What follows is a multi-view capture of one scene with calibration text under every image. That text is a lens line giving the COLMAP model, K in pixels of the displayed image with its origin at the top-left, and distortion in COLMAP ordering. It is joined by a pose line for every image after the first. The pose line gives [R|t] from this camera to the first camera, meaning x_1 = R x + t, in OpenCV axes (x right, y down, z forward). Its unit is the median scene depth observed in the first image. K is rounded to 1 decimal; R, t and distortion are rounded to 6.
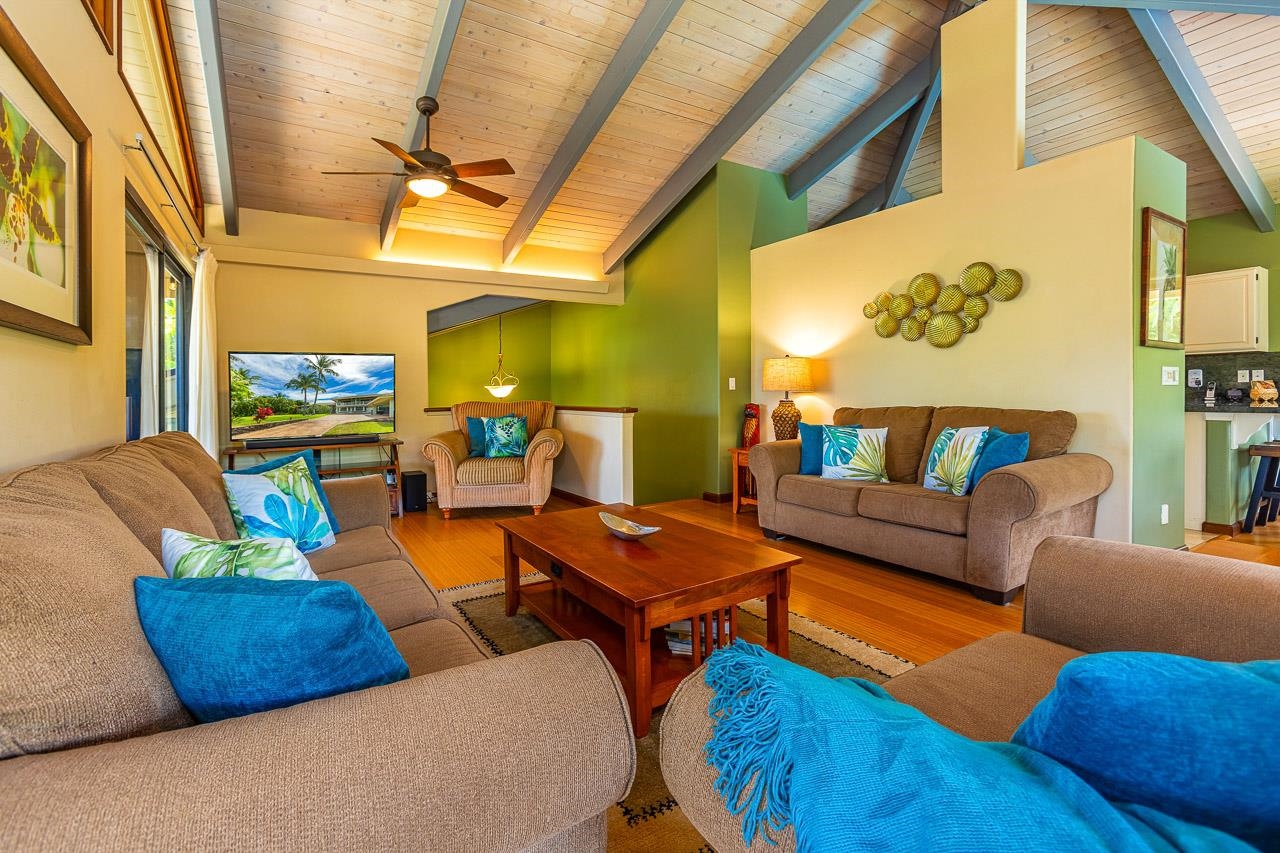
lens RADIAL K [[573.8, 0, 643.4], [0, 573.8, 405.5], [0, 0, 1]] dist [-0.002004, 0.000183]
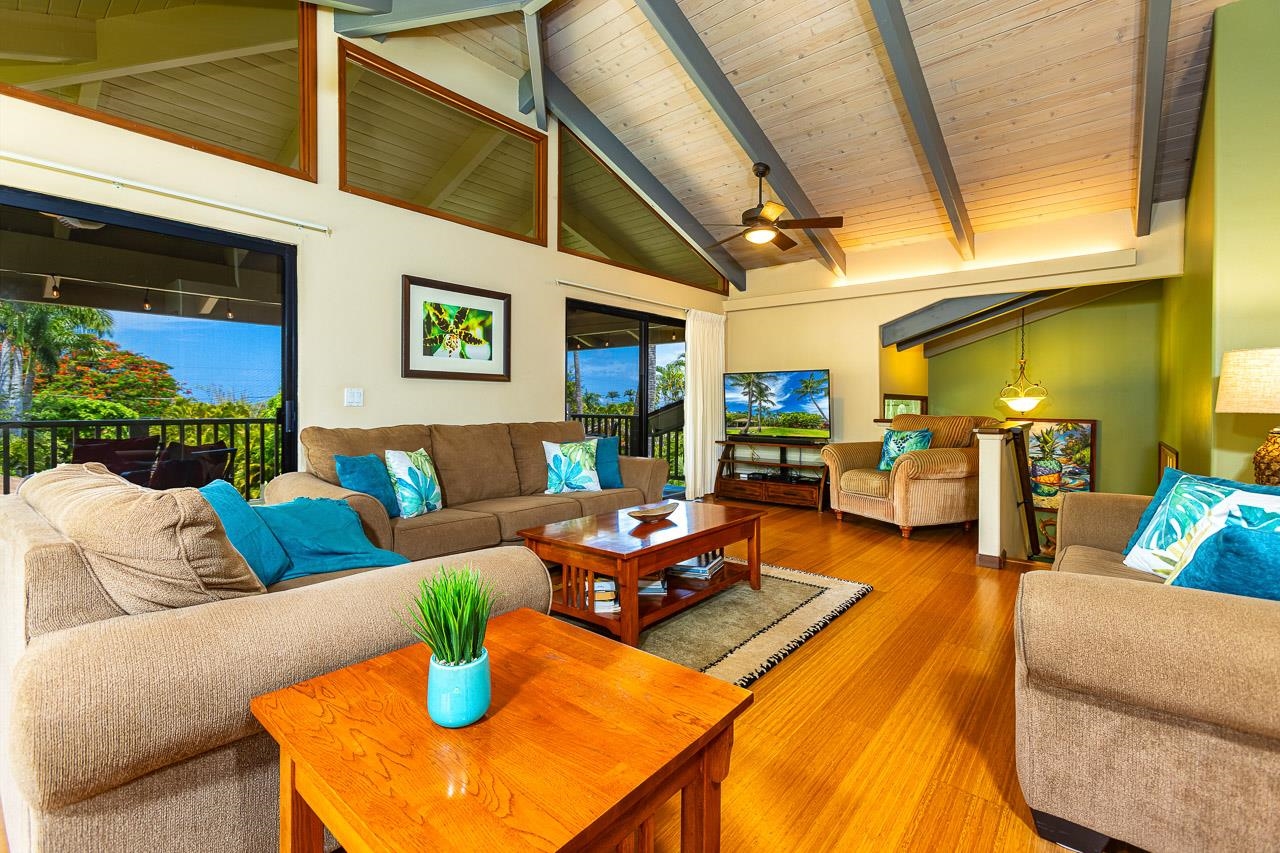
lens RADIAL K [[569.4, 0, 612.5], [0, 569.4, 420.8], [0, 0, 1]] dist [-0.001553, -0.000059]
pose [[0.287029, 0.044679, -0.956879, 0.704698], [-0.032028, 0.998801, 0.037029, -0.020992], [0.957386, 0.020018, 0.288116, 0.348545]]
